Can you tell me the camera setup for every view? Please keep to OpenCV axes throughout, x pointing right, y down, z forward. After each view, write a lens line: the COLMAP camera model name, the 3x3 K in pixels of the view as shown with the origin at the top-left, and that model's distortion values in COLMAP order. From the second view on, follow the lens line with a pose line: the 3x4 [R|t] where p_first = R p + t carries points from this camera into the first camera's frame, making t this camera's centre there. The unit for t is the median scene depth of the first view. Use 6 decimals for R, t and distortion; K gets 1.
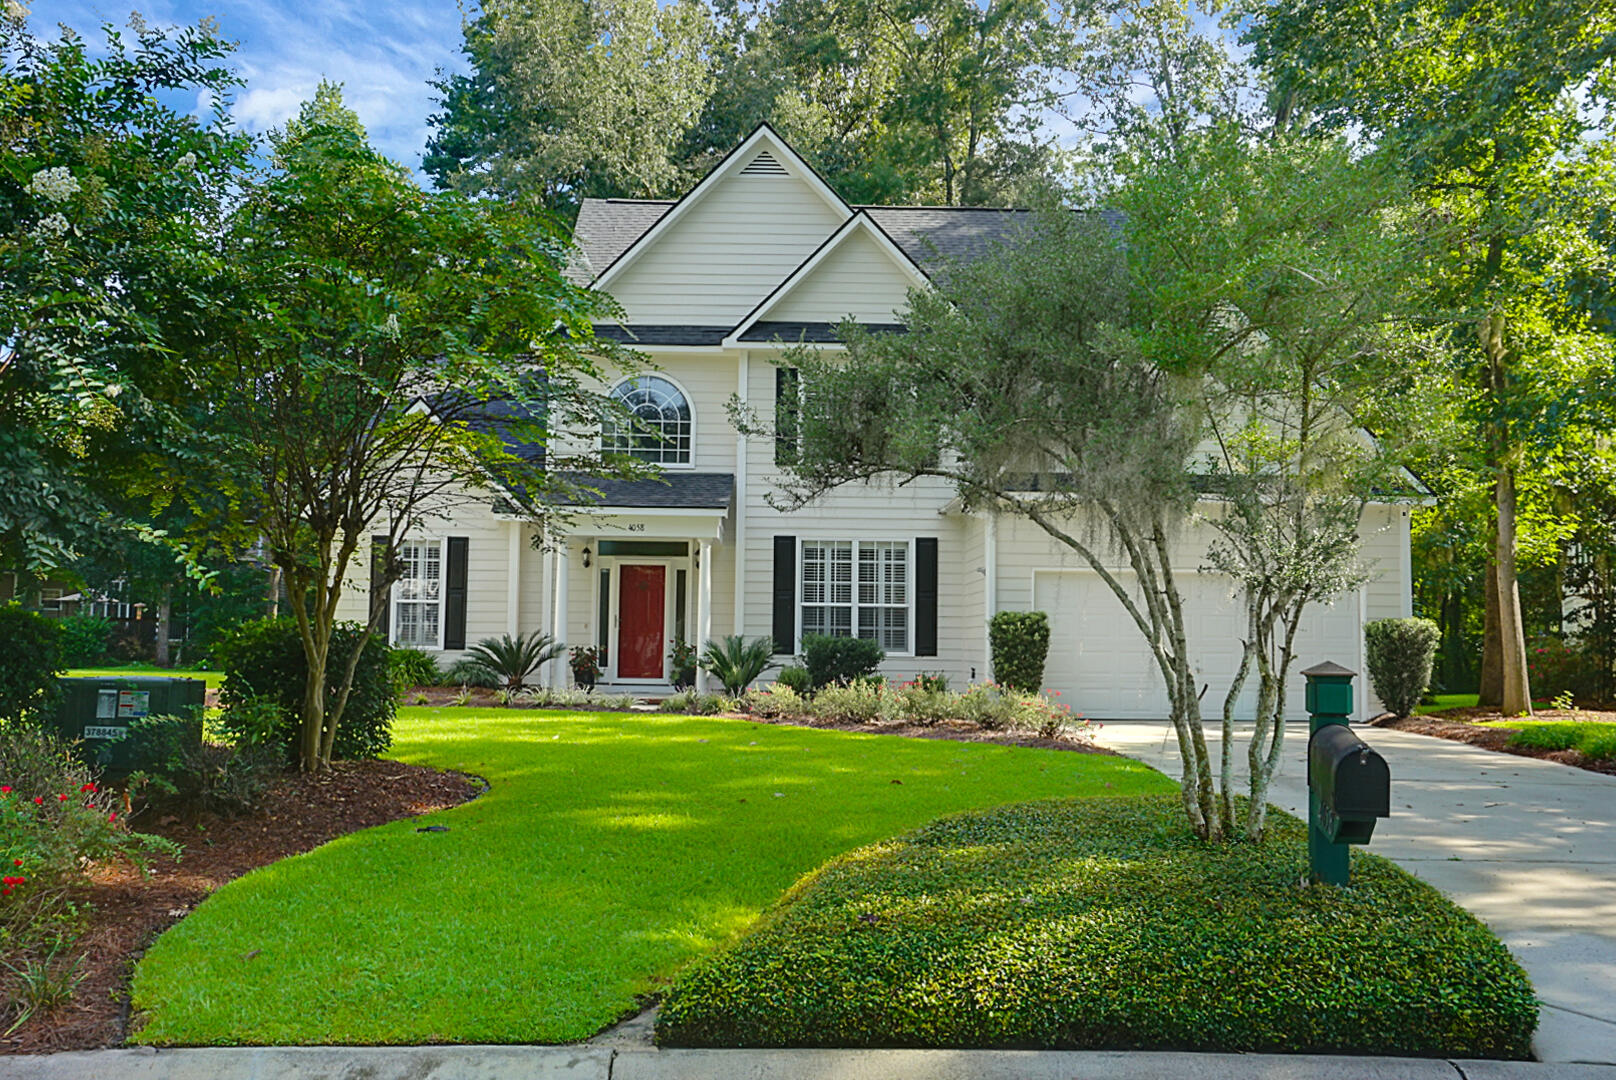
lens RADIAL K [[1131.0, 0, 766.3], [0, 1131.0, 572.4], [0, 0, 1]] dist [-0.034764, -0.000733]
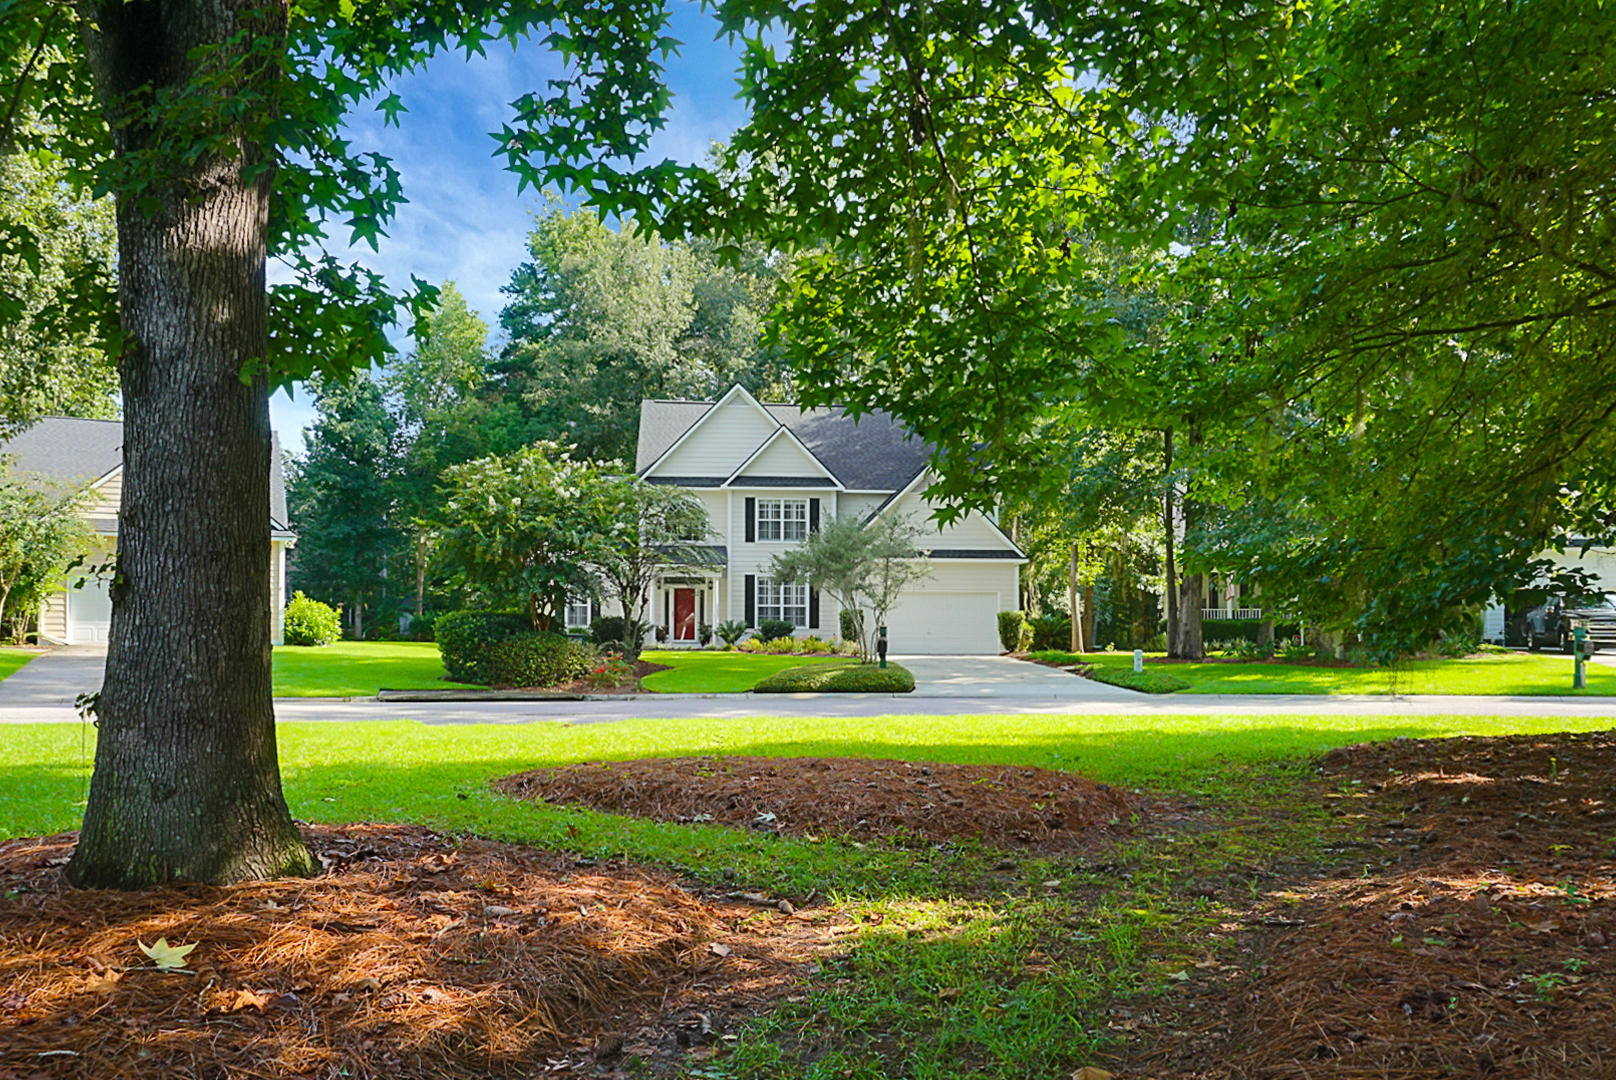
lens RADIAL K [[1131.0, 0, 766.3], [0, 1131.0, 572.4], [0, 0, 1]] dist [-0.034764, -0.000733]
pose [[0.997013, -0.003561, 0.077149, -0.121205], [0.002864, 0.999954, 0.009141, -0.056532], [-0.077178, -0.008893, 0.996978, -1.188988]]
